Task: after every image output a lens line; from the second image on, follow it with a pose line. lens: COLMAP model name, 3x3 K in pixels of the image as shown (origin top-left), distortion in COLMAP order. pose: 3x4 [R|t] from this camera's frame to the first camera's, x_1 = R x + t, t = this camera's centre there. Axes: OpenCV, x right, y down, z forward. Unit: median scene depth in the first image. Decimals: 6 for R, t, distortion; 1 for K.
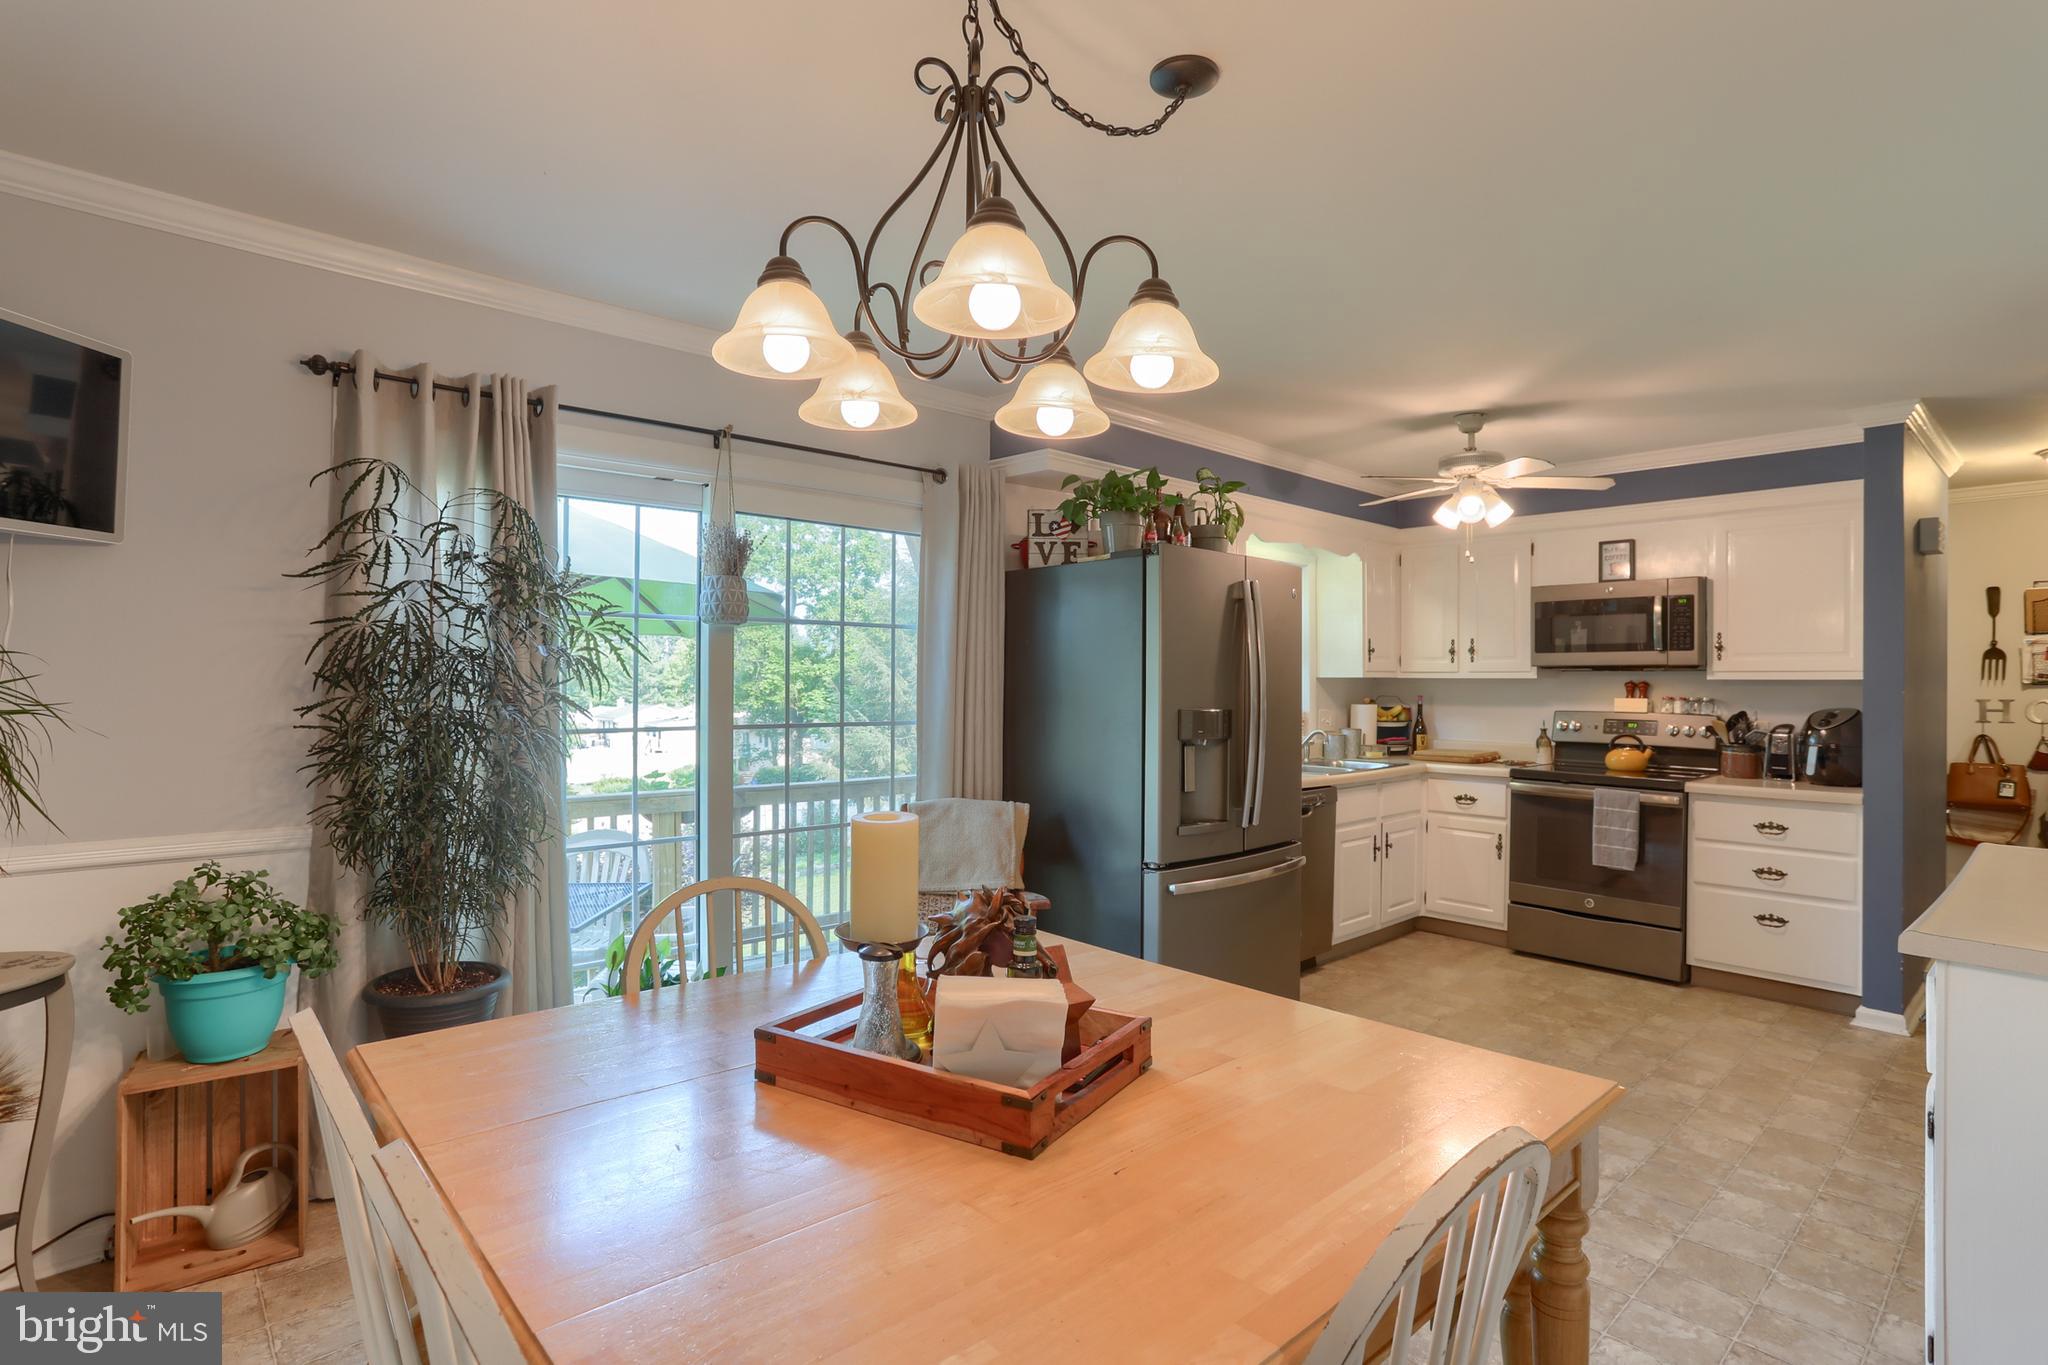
lens RADIAL K [[1022.6, 0, 1024.0], [0, 1022.6, 682.5], [0, 0, 1]] dist [-0.057458, 0.033845]
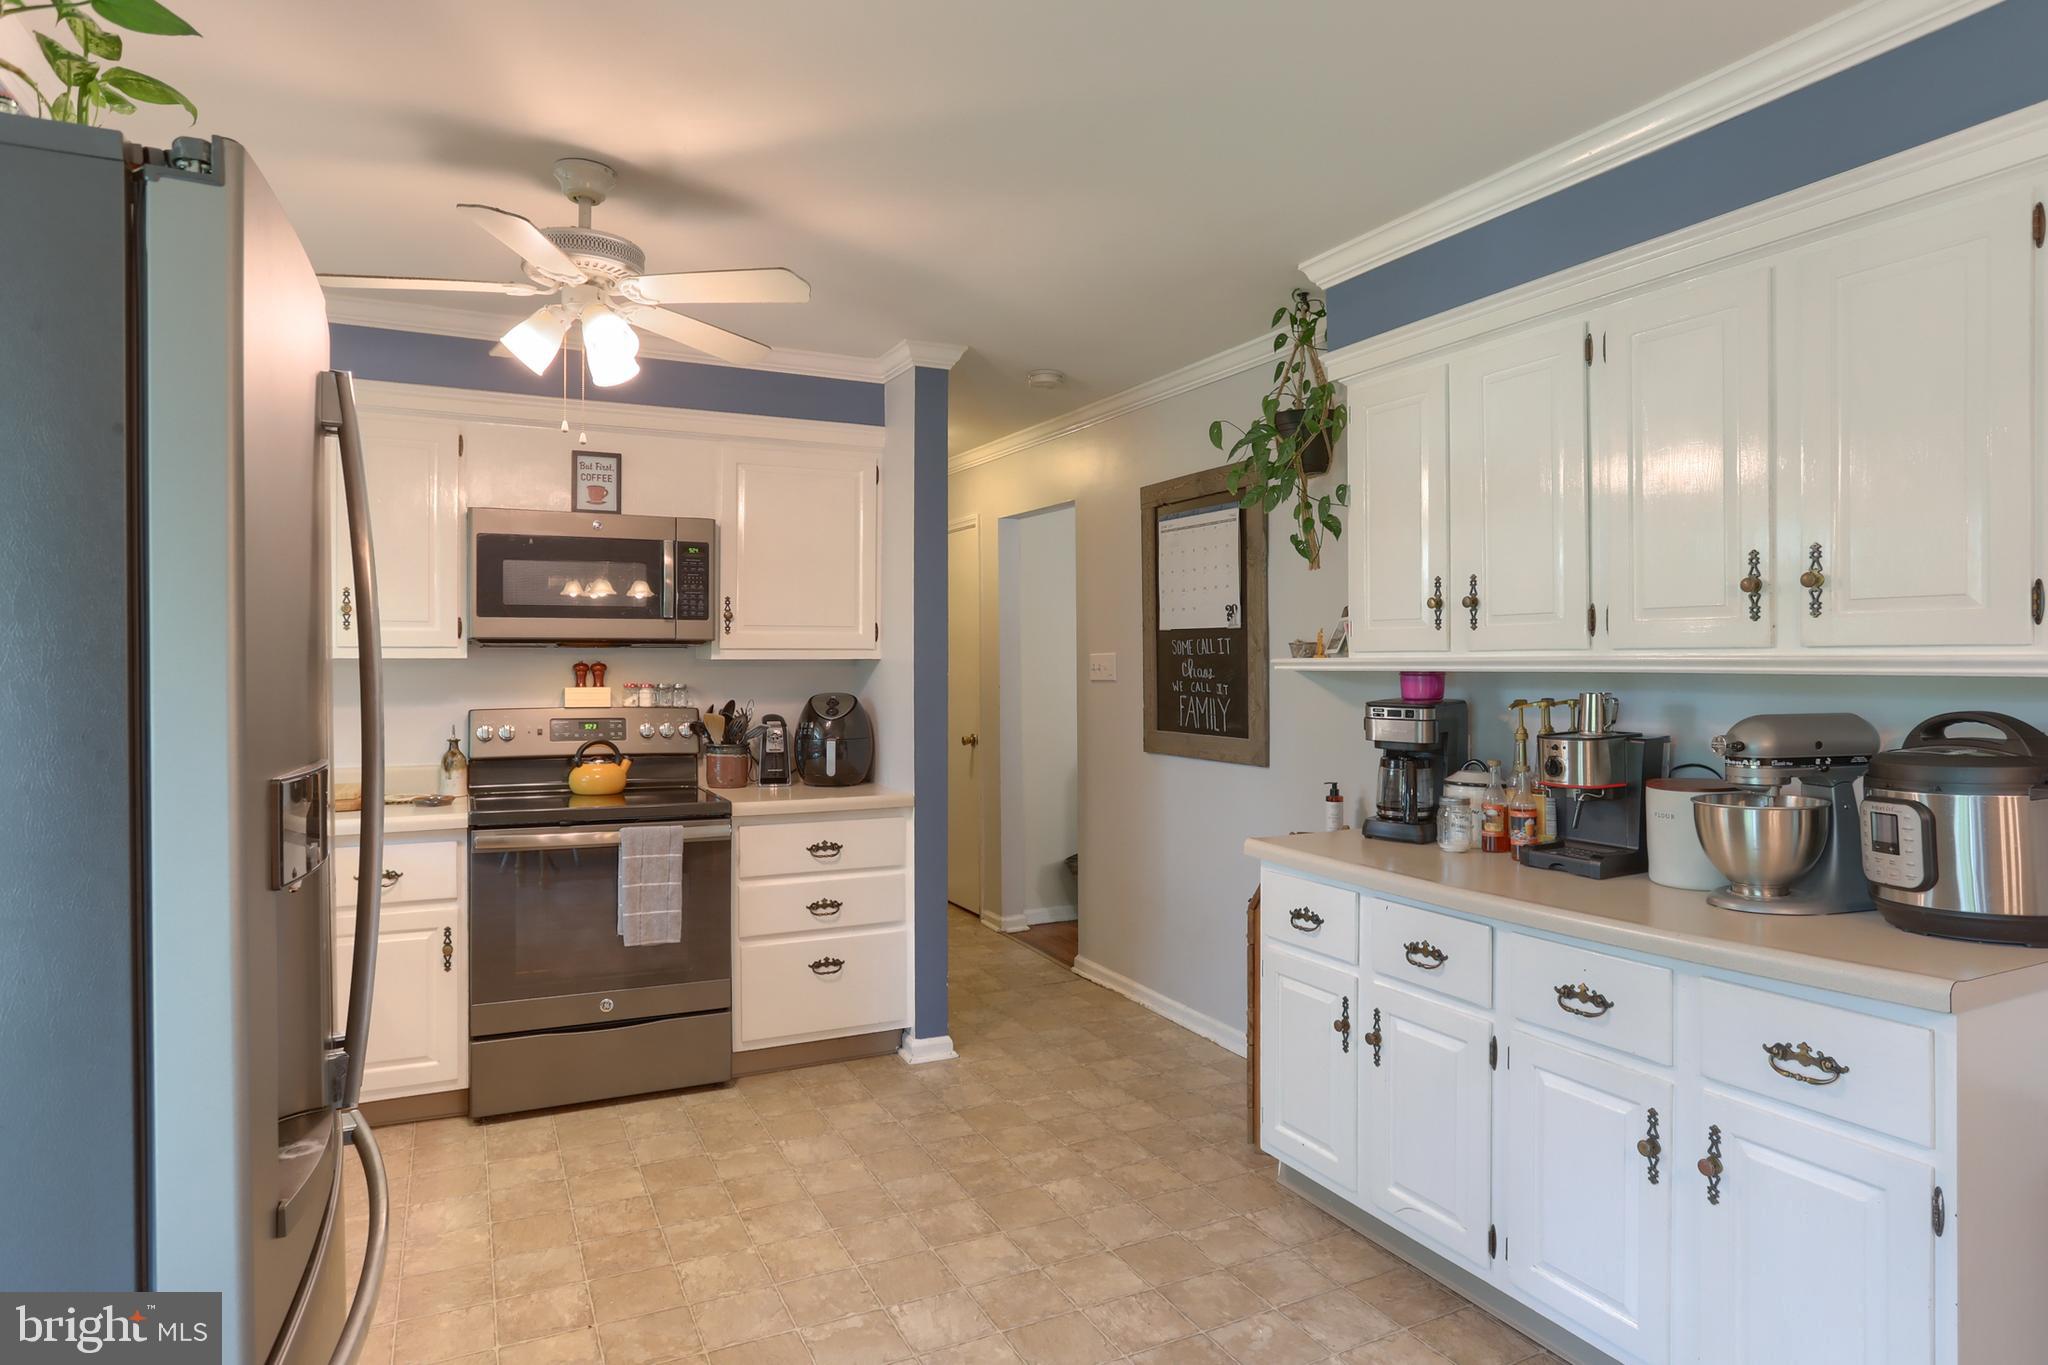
lens RADIAL K [[1138.1, 0, 1028.3], [0, 1138.1, 670.1], [0, 0, 1]] dist [-0.041115, 0.000855]
pose [[0.271755, -0.011801, 0.962294, -0.060654], [0.002090, 0.999930, 0.011673, -0.004596], [-0.962364, -0.001160, 0.271760, 0.548400]]
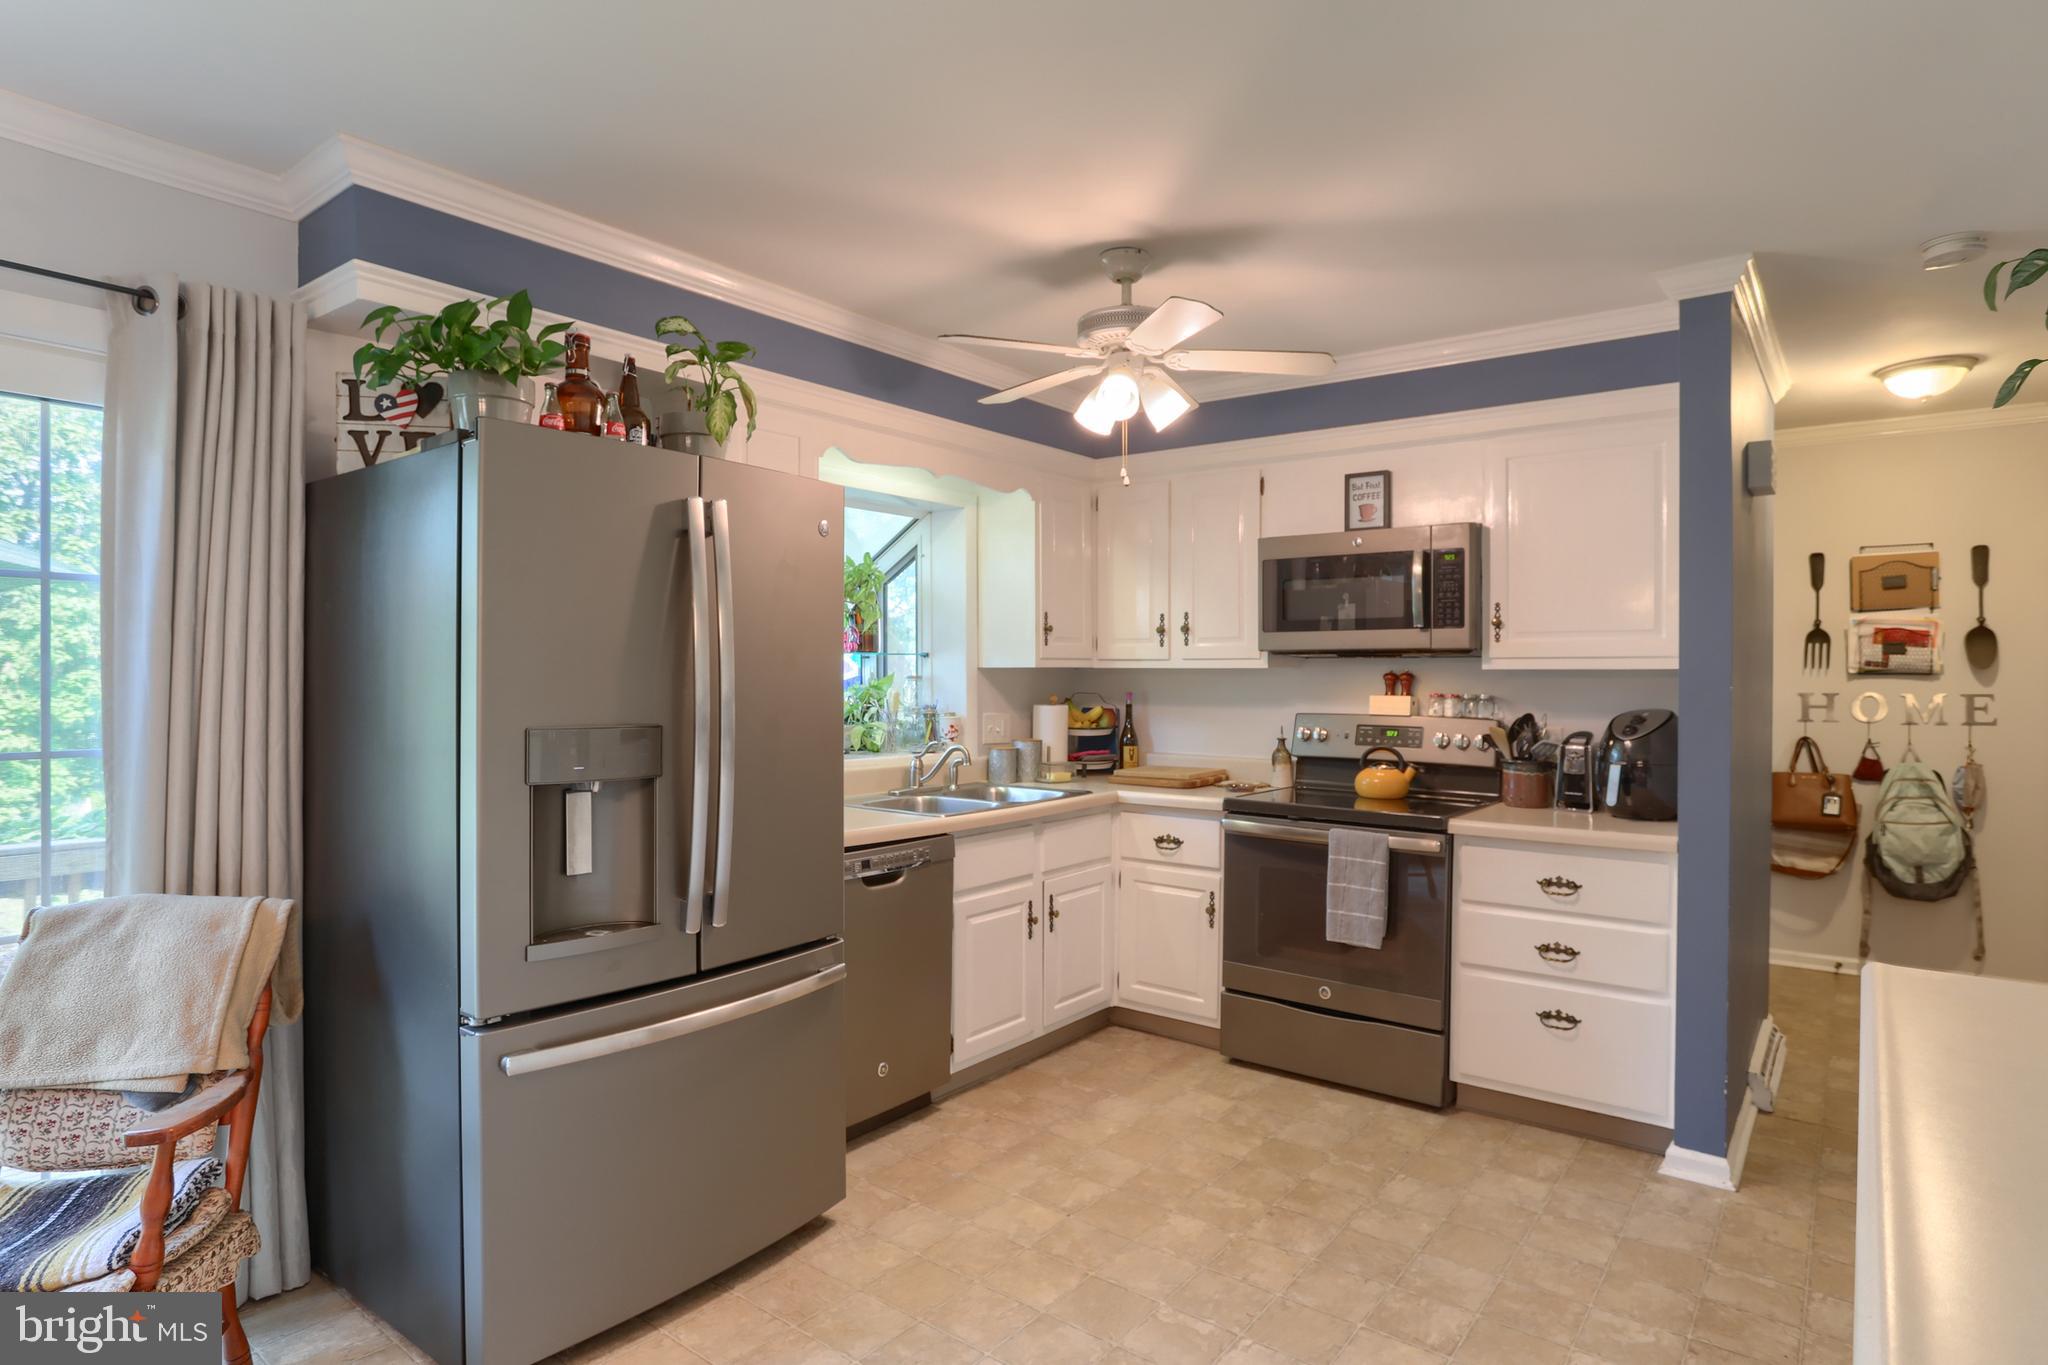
lens RADIAL K [[1111.3, 0, 1035.1], [0, 1111.3, 682.1], [0, 0, 1]] dist [-0.074612, 0.051417]
pose [[0.985619, -0.004773, 0.168918, 0.241827], [0.003392, 0.999958, 0.008464, -0.001645], [-0.168952, -0.007769, 0.985594, 0.292725]]
